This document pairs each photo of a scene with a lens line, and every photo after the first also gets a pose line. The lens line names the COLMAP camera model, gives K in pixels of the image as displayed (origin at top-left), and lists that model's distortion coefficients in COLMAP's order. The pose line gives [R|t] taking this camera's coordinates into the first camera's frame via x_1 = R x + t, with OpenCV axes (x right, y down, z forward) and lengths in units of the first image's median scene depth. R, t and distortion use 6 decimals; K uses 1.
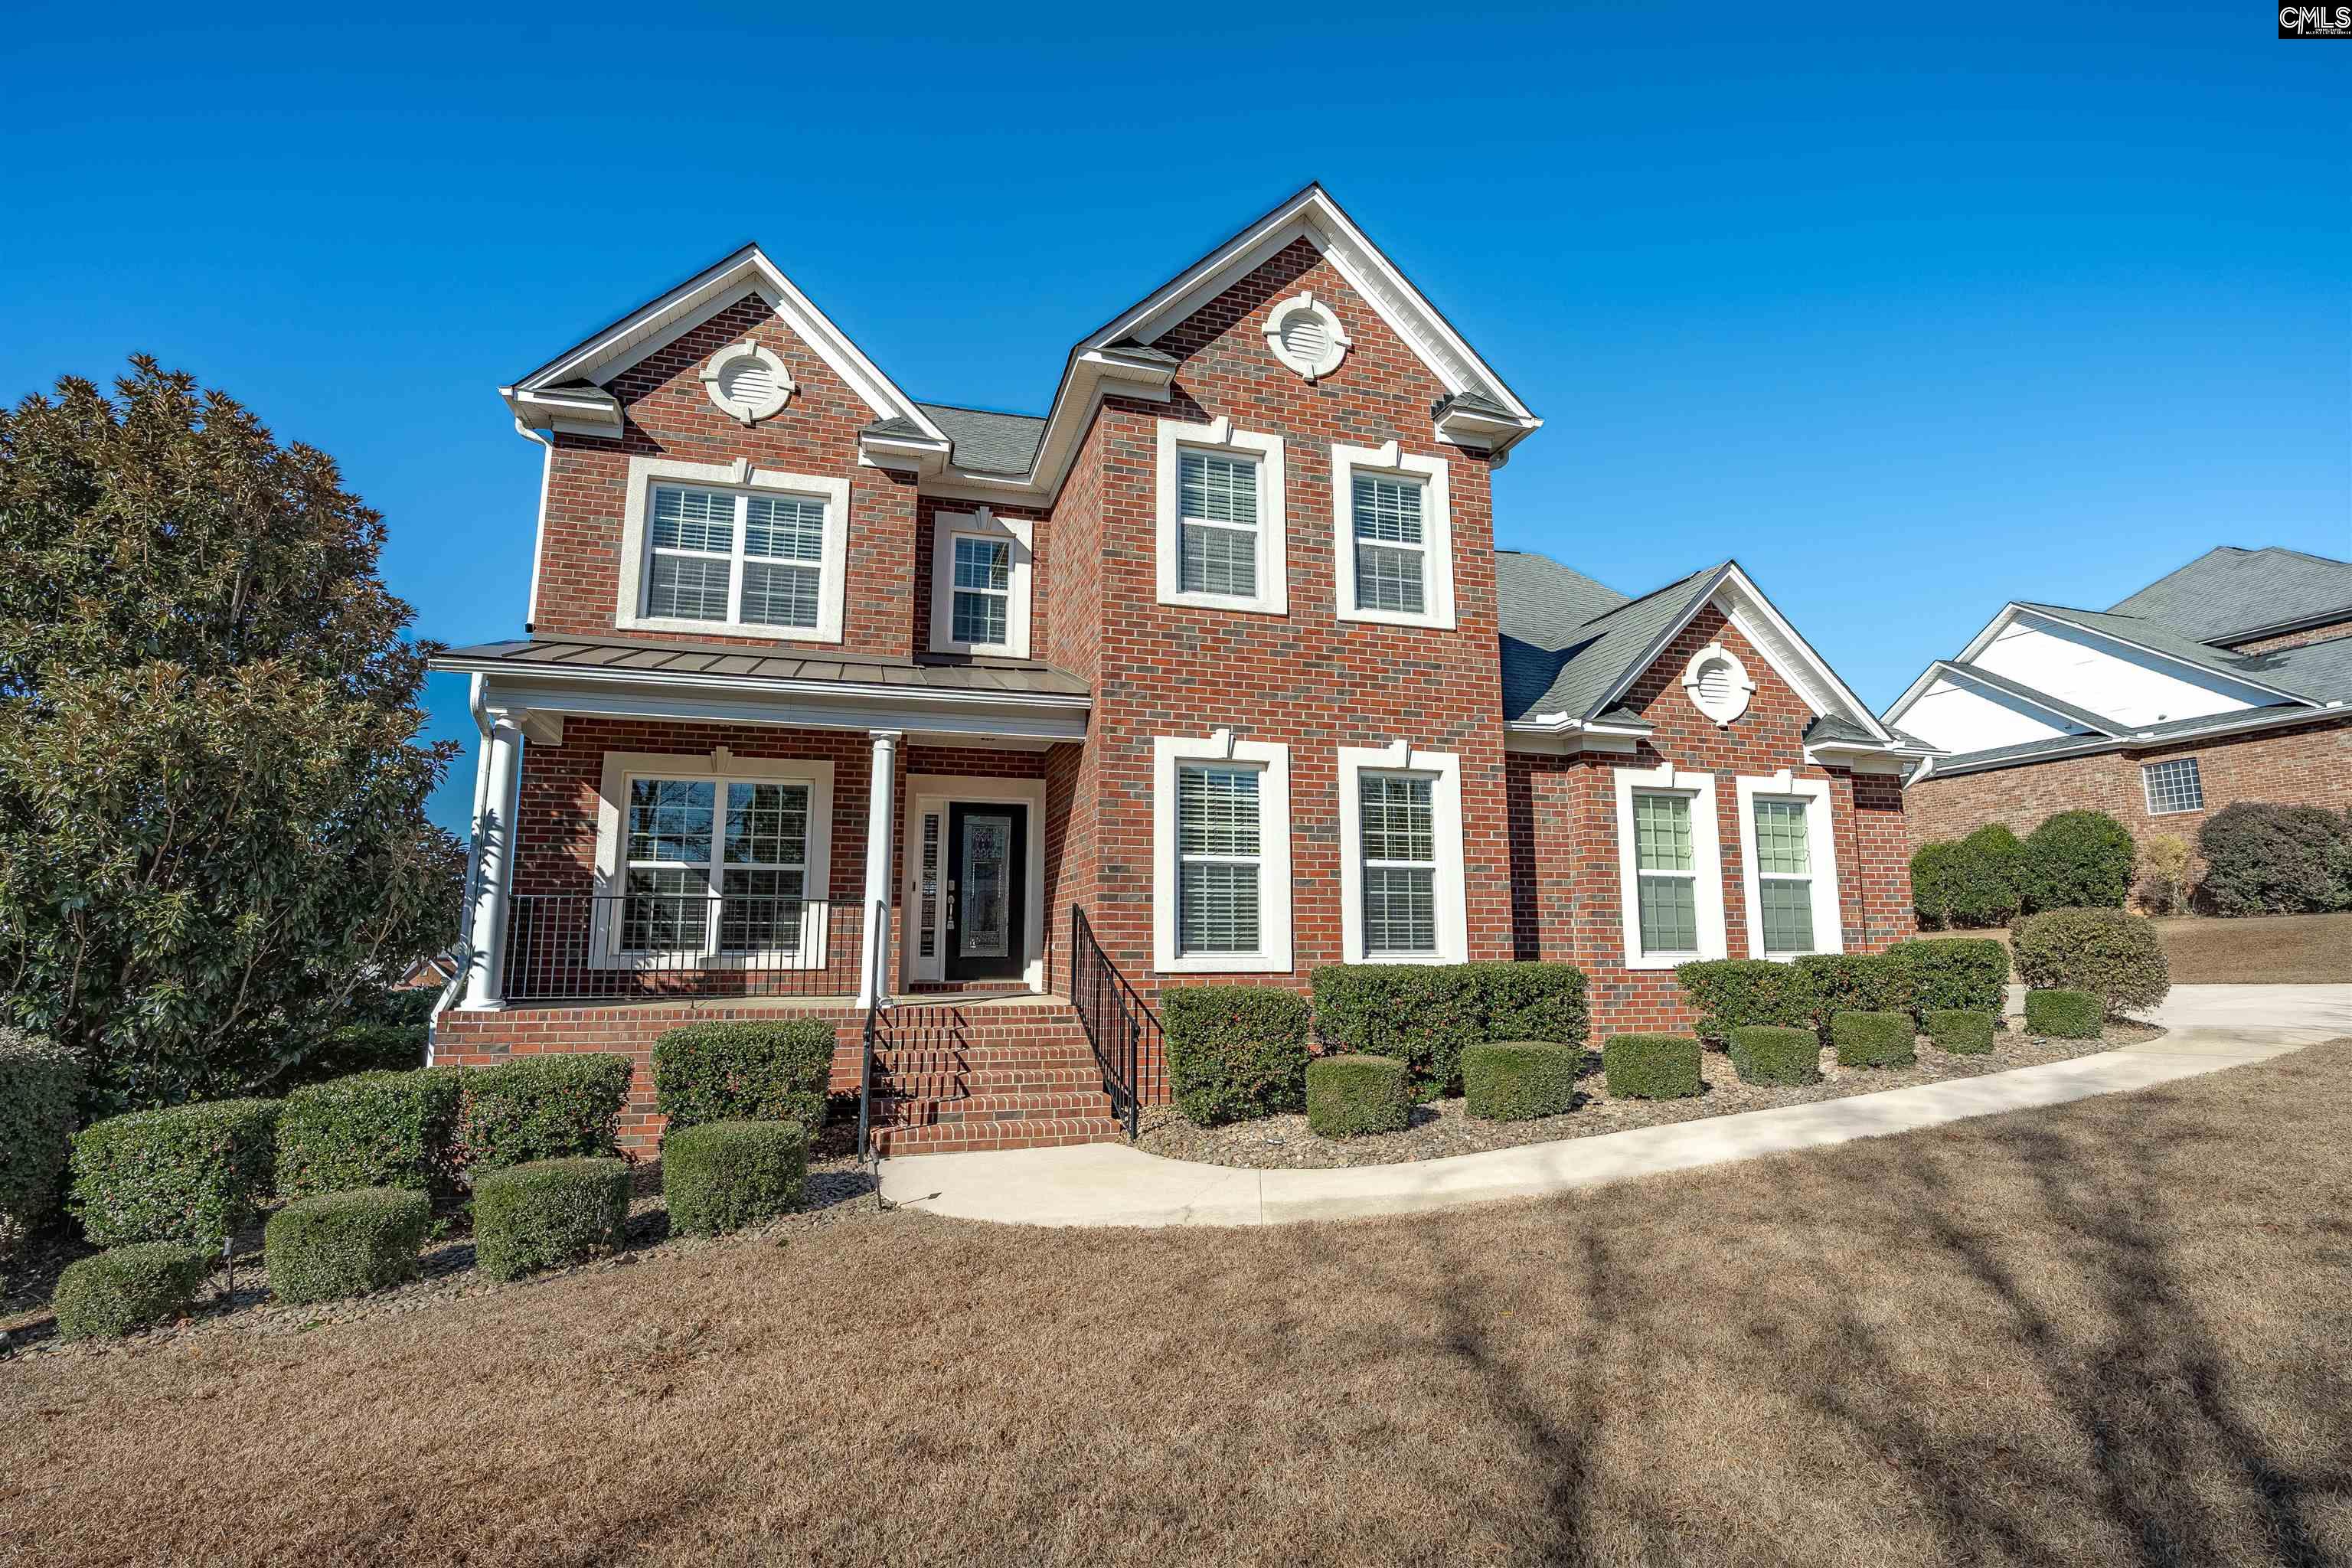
lens RADIAL K [[1076.6, 0, 1180.2], [0, 1076.6, 781.5], [0, 0, 1]] dist [-0.026666, 0.002717]
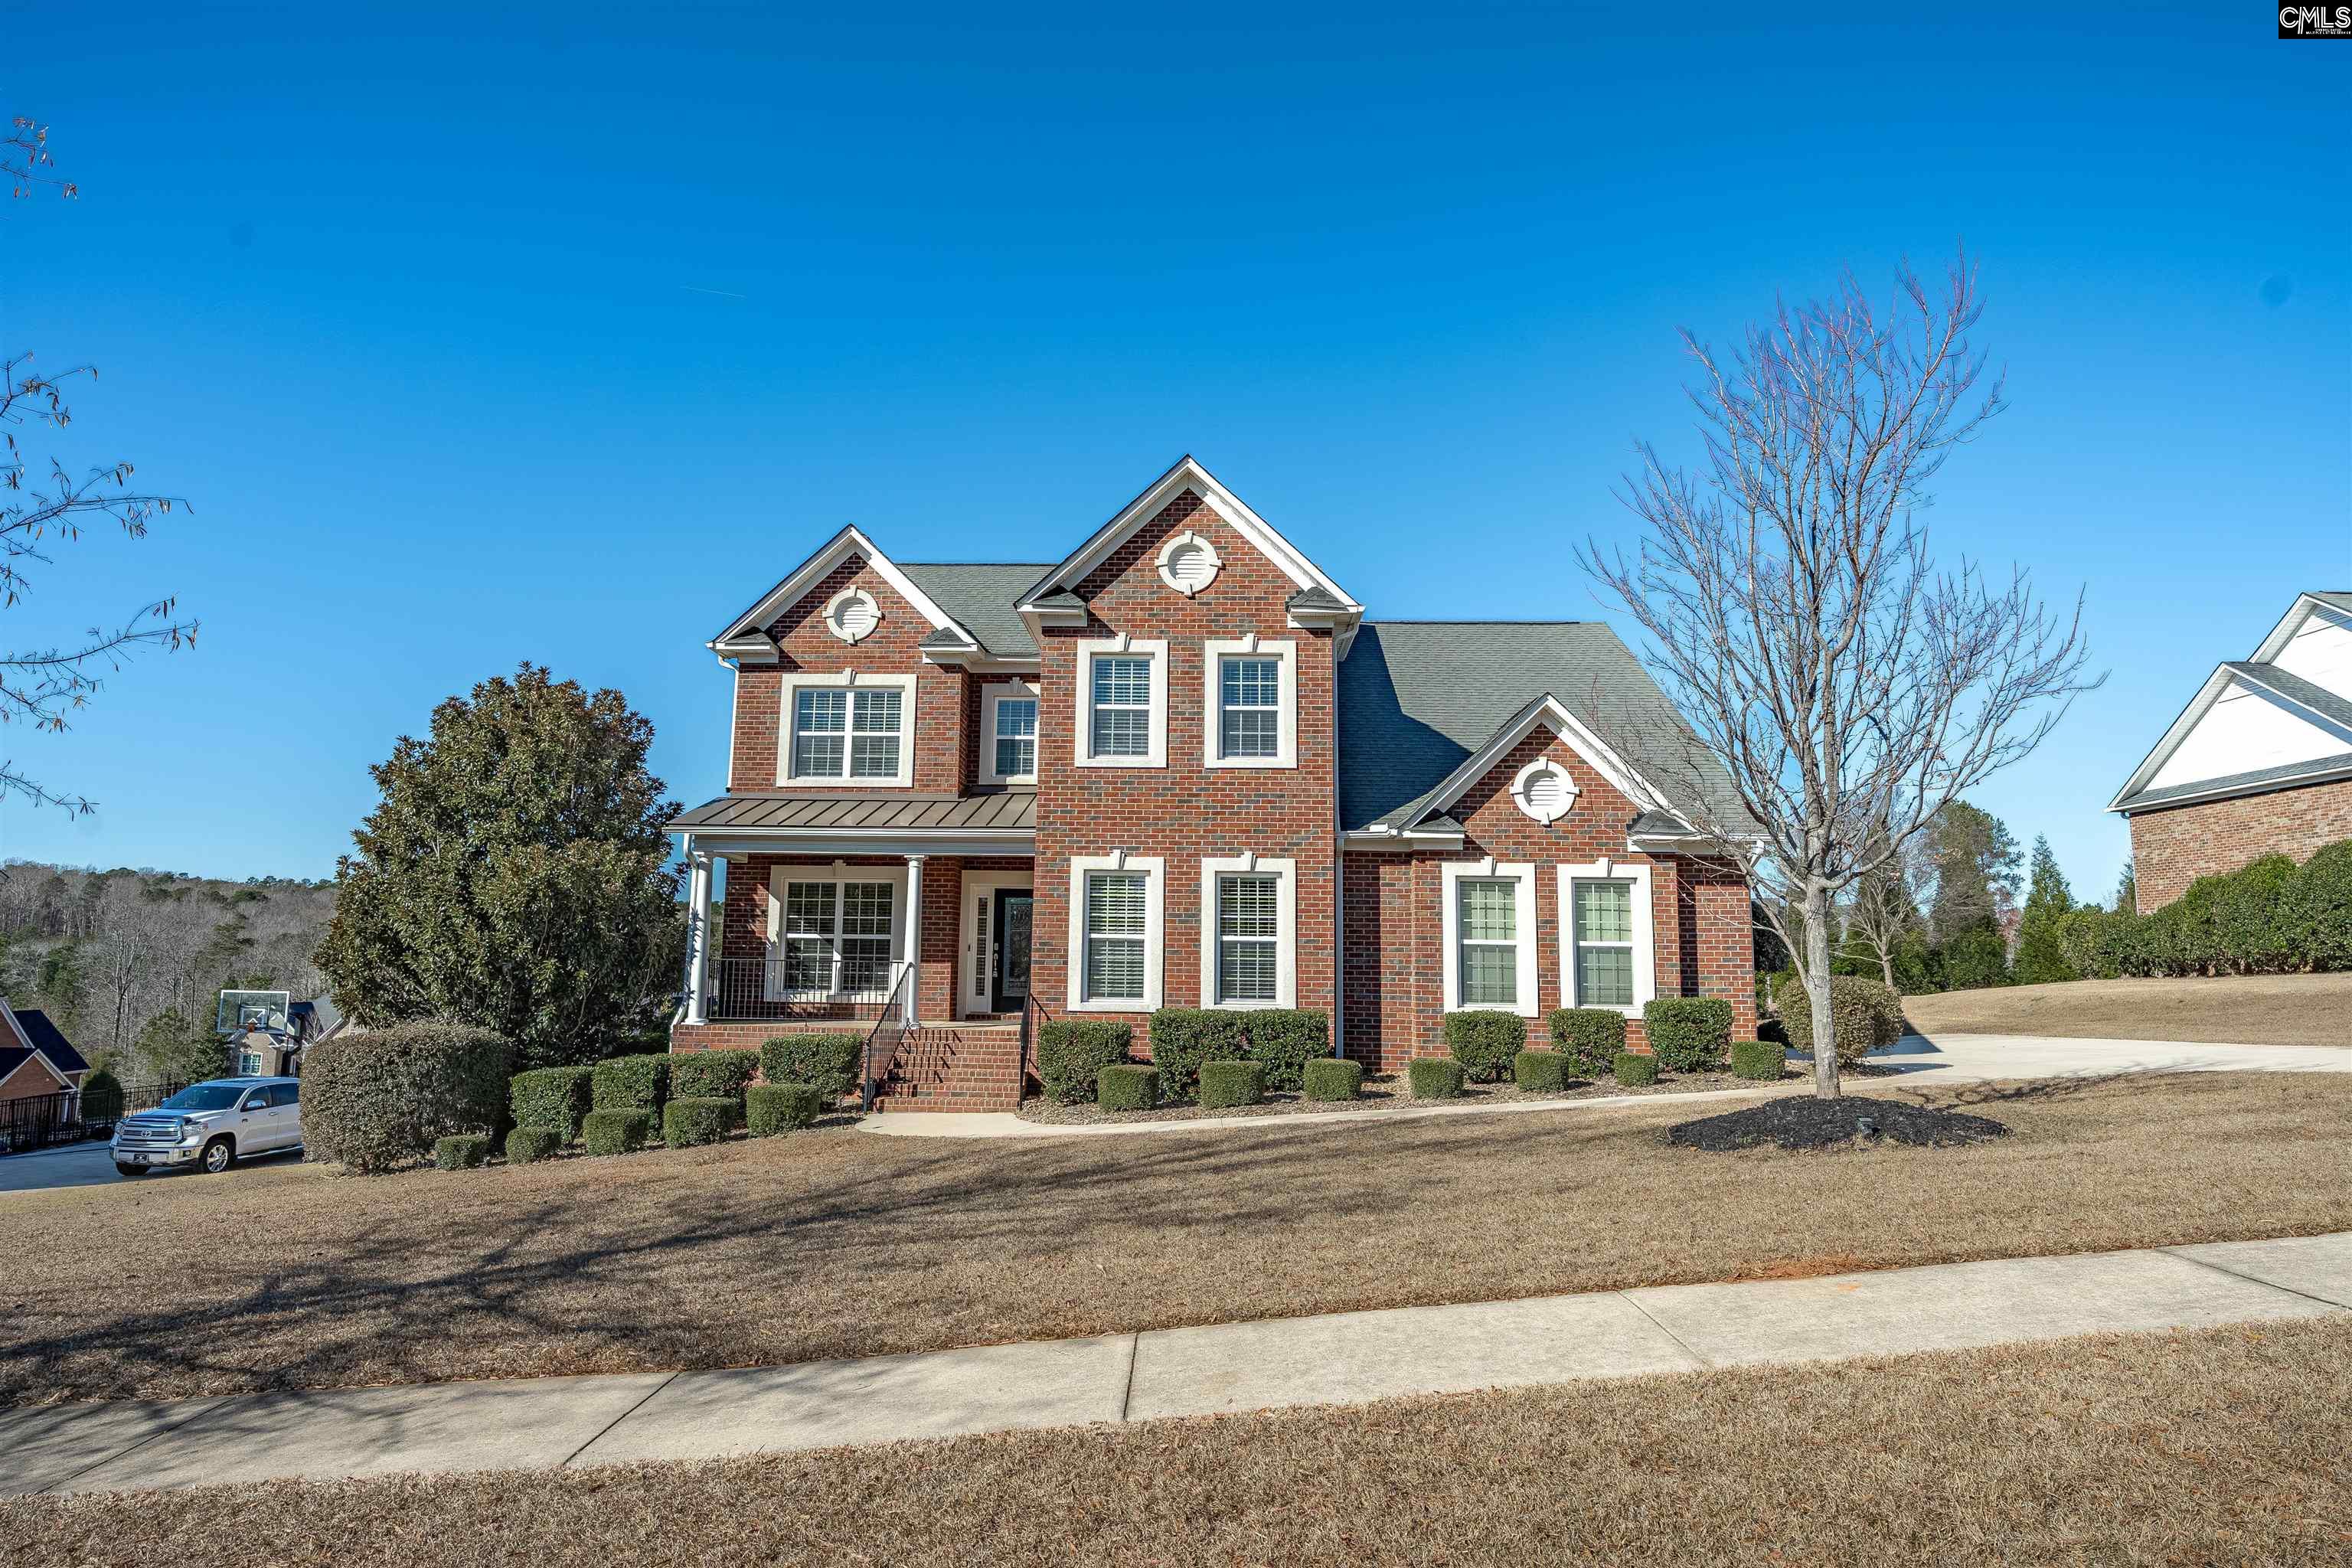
lens RADIAL K [[1248.0, 0, 1194.7], [0, 1248.0, 793.7], [0, 0, 1]] dist [-0.028203, -0.002192]
pose [[0.954289, -0.030054, -0.297372, 0.614144], [0.033435, 0.999421, 0.006289, -0.124108], [0.297011, -0.015944, 0.954741, -0.579987]]
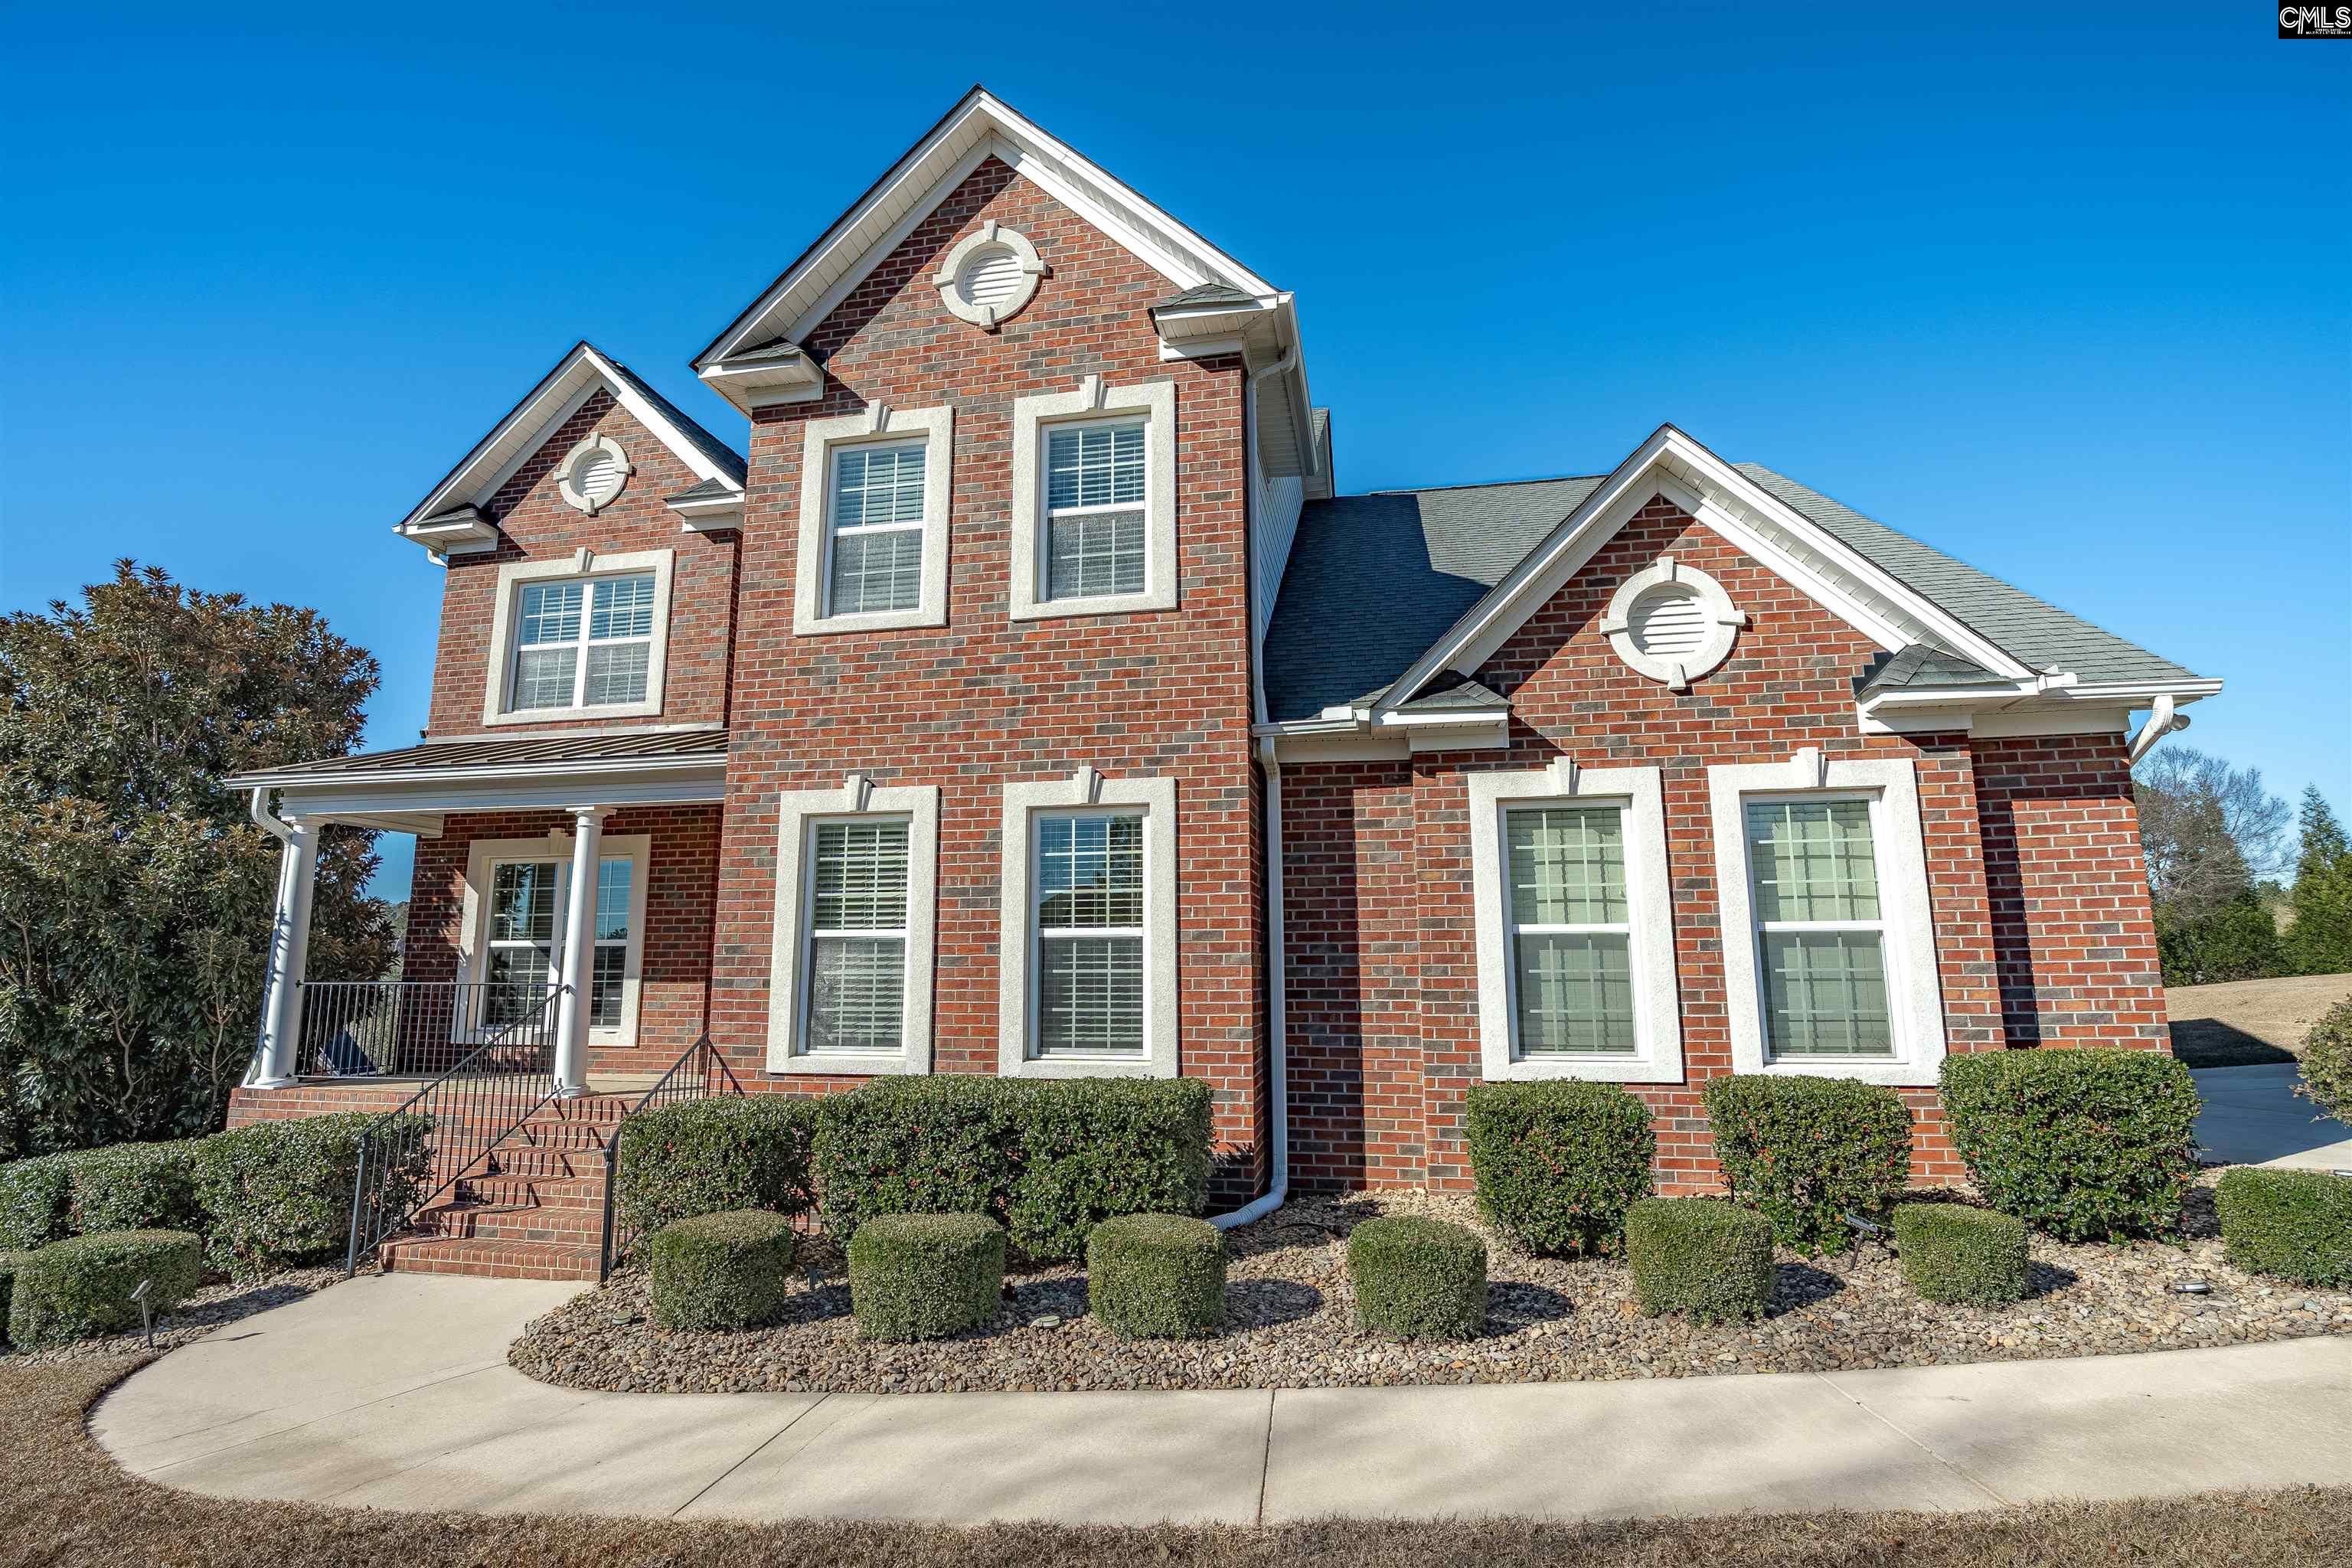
lens RADIAL K [[1076.6, 0, 1189.4], [0, 1076.6, 781.7], [0, 0, 1]] dist [-0.026666, 0.002717]
pose [[0.893550, -0.080854, -0.441624, 0.585096], [0.074437, 0.996716, -0.031871, 0.001103], [0.442751, -0.004395, 0.896634, 0.348706]]
